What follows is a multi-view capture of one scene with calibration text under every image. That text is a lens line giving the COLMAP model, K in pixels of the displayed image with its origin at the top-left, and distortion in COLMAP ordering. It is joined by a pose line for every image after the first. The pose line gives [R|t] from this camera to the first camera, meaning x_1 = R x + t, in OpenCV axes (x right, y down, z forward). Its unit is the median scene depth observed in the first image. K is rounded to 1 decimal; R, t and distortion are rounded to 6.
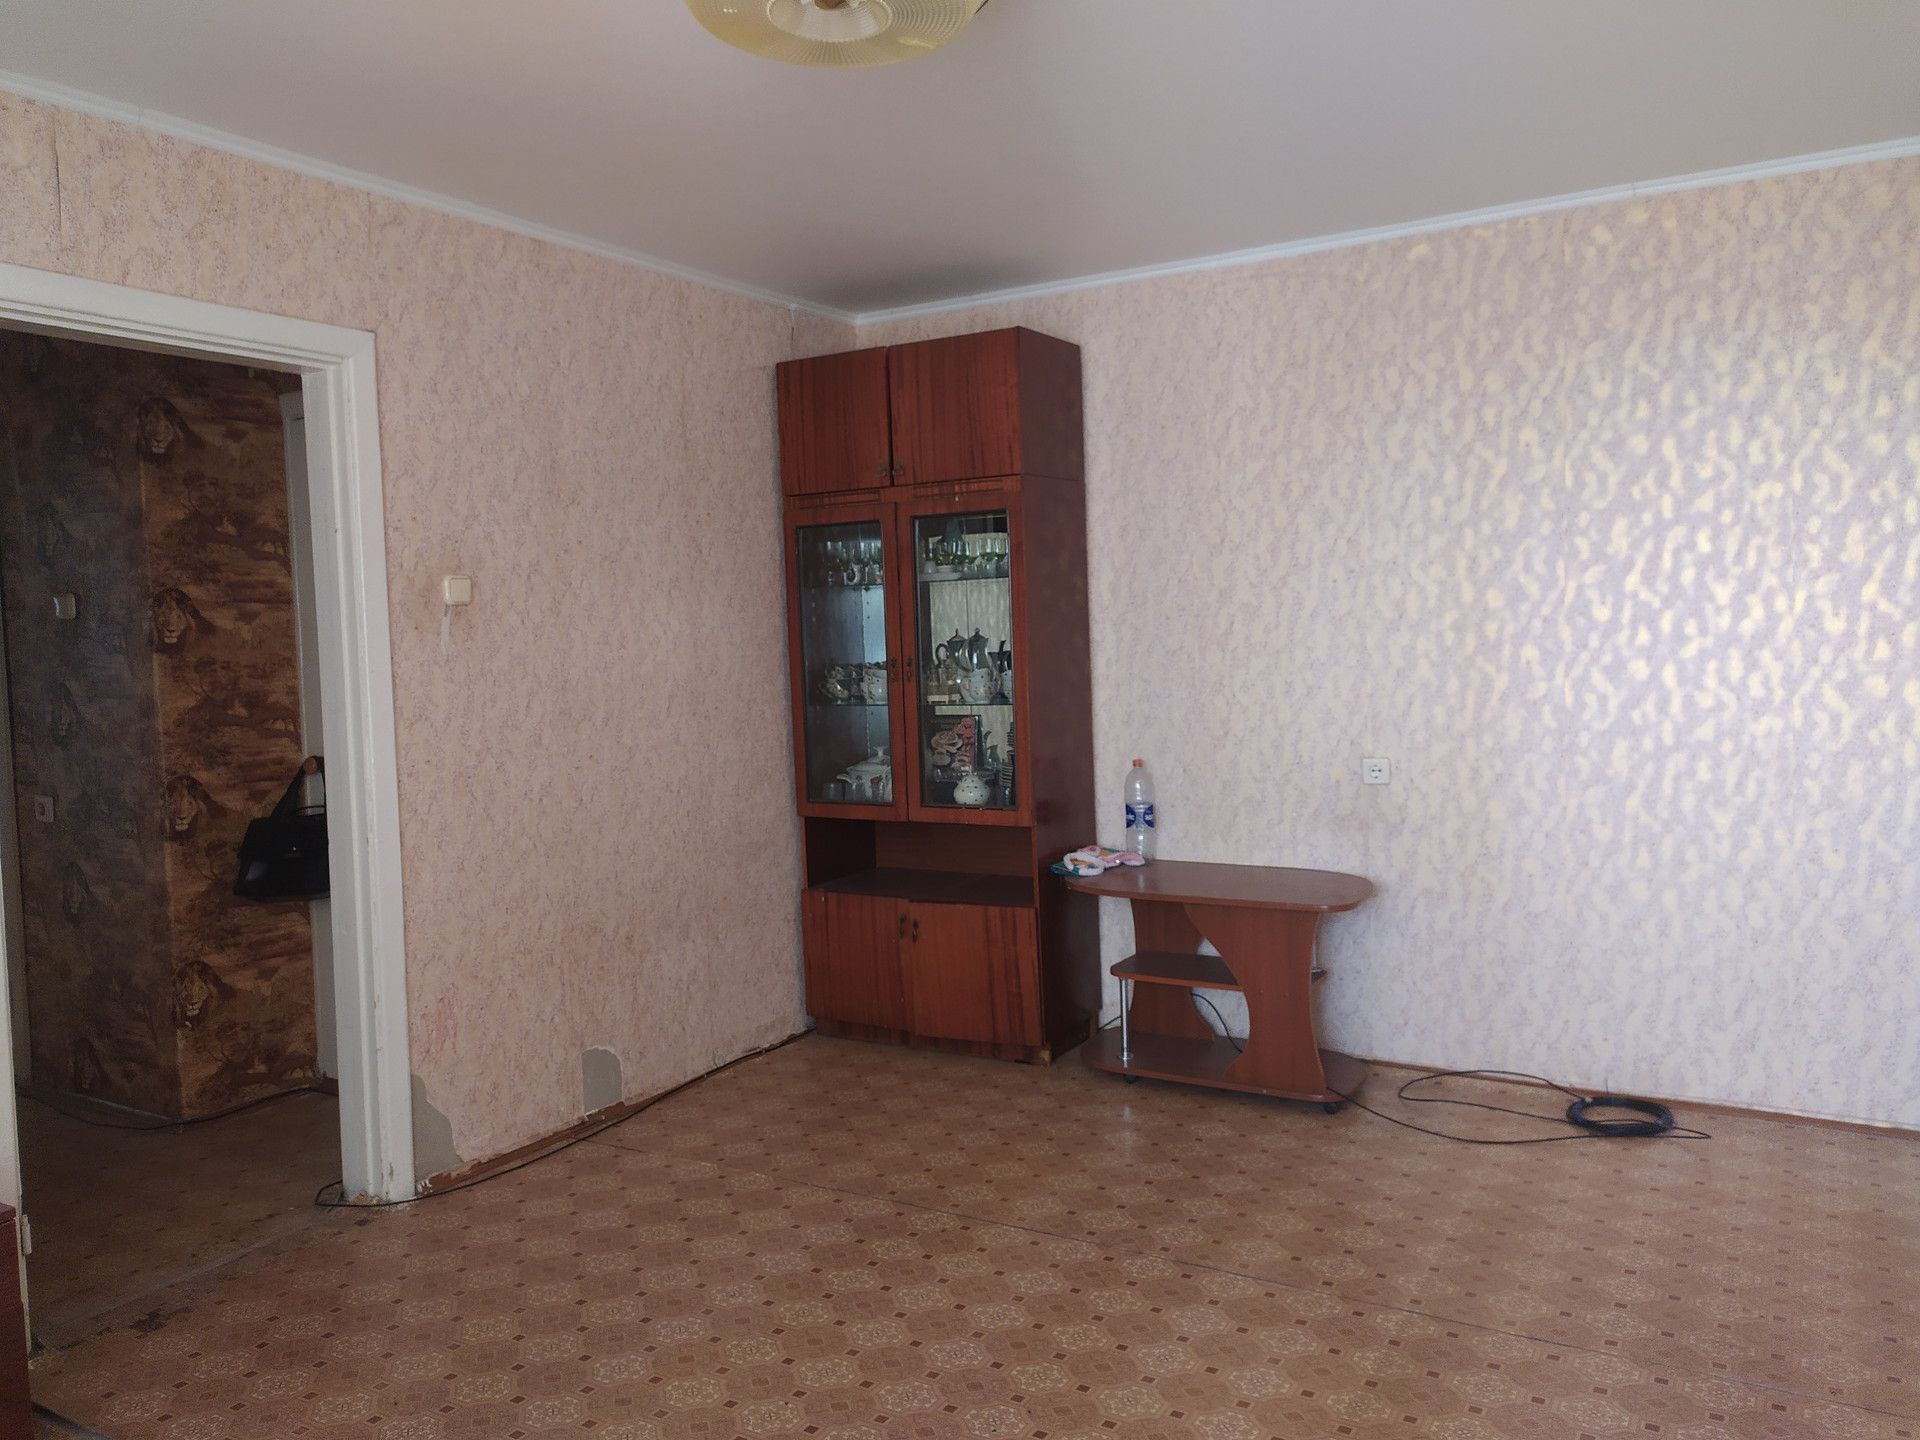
lens RADIAL K [[1425.9, 0, 960.0], [0, 1425.9, 720.0], [0, 0, 1]] dist [0.029689, -0.010073]
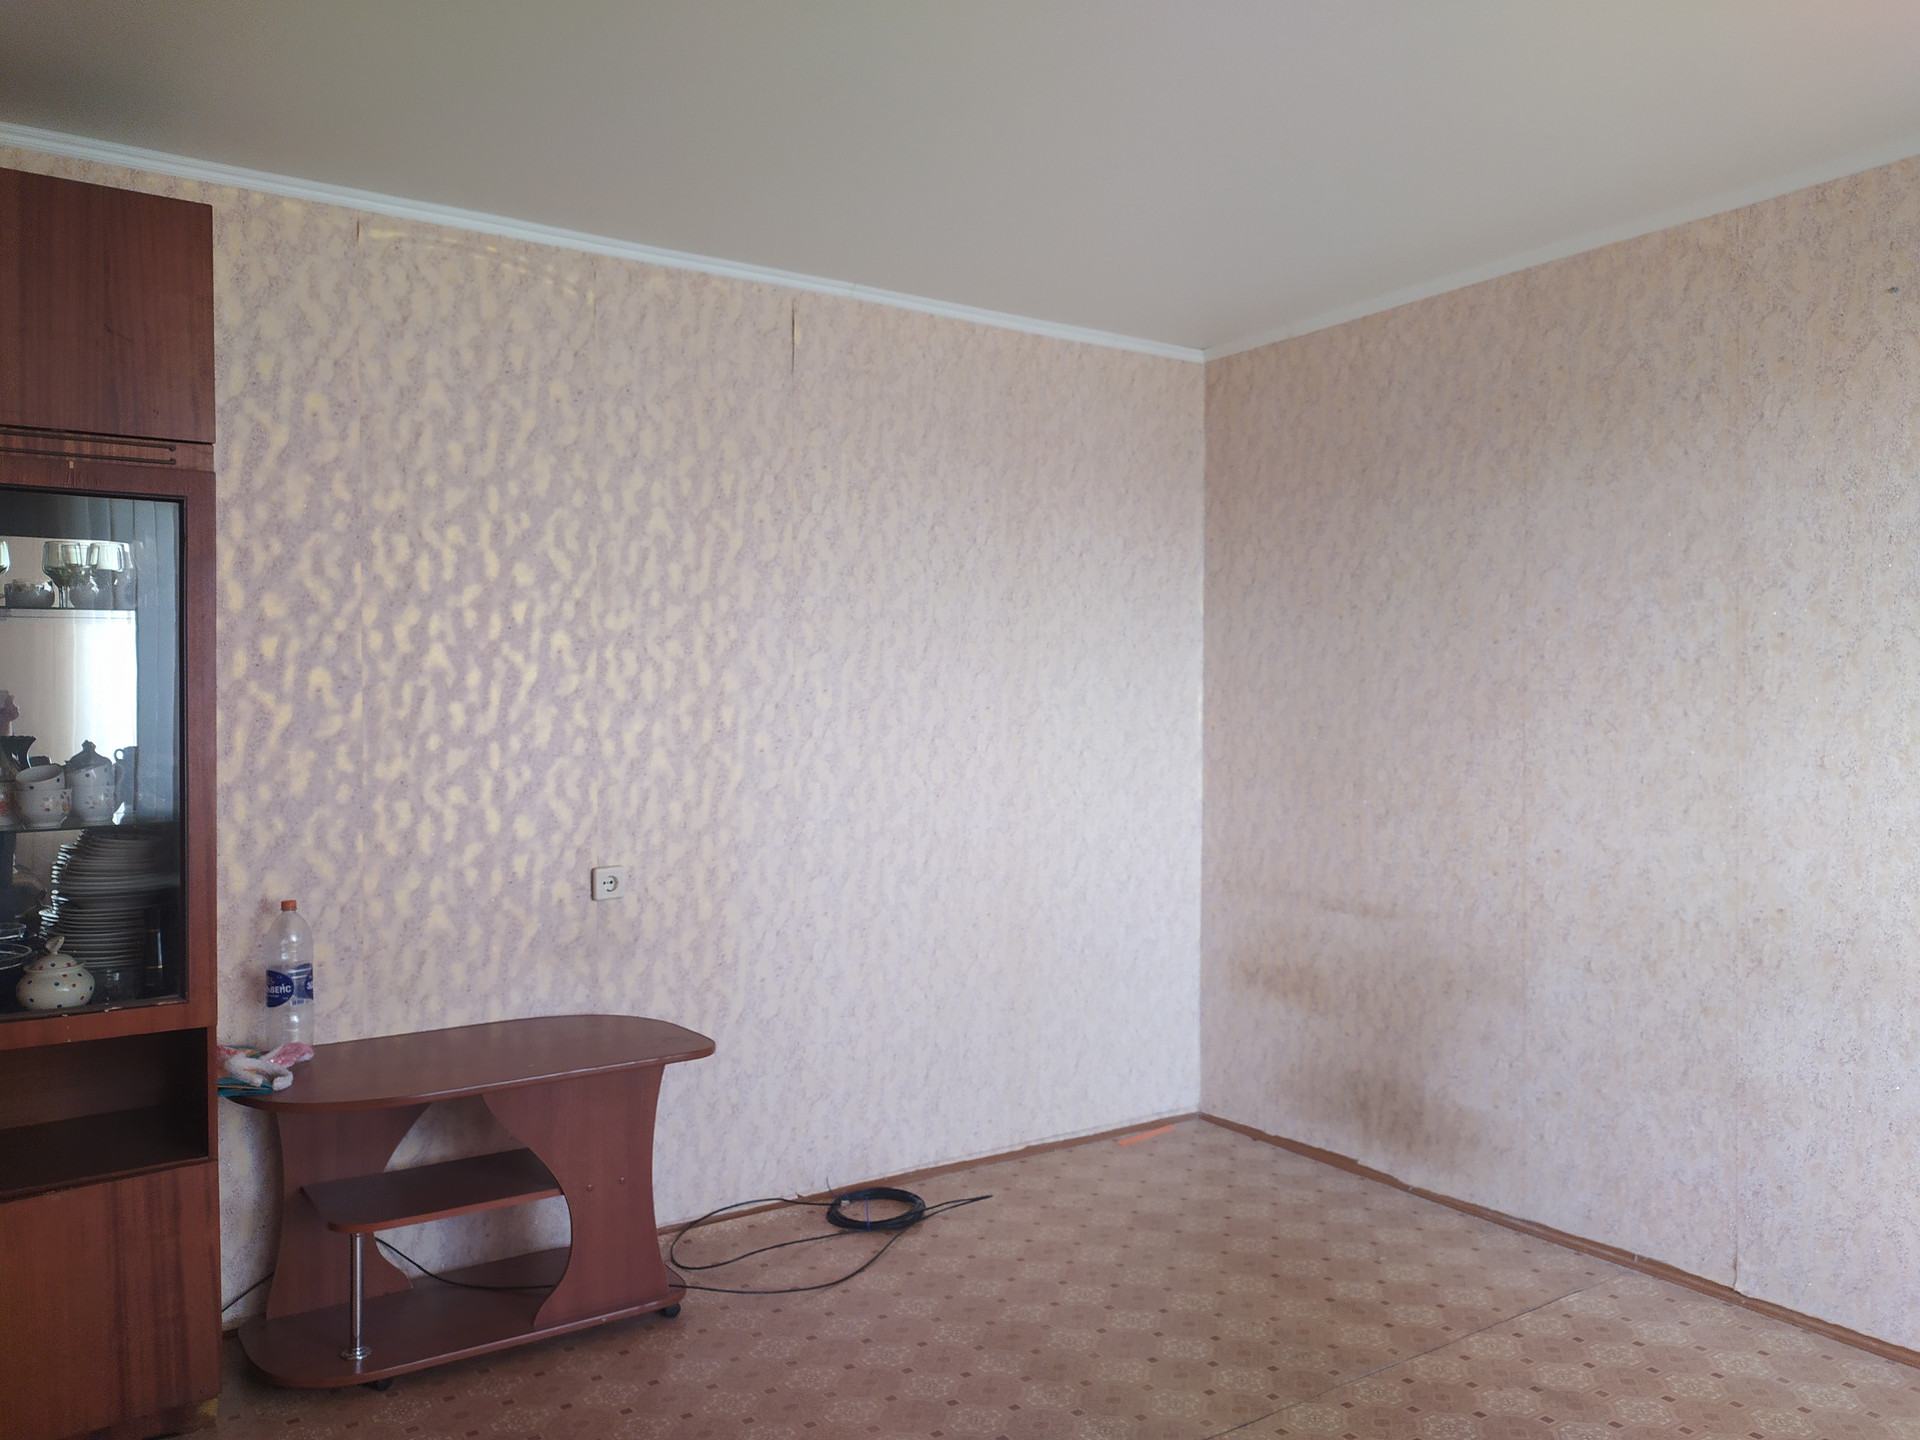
lens RADIAL K [[1425.9, 0, 960.0], [0, 1425.9, 720.0], [0, 0, 1]] dist [0.029689, -0.010073]
pose [[0.436098, 0.019803, 0.899681, -0.380595], [0.048302, 0.997802, -0.045376, -0.011474], [-0.898602, 0.063245, 0.434182, 0.468612]]
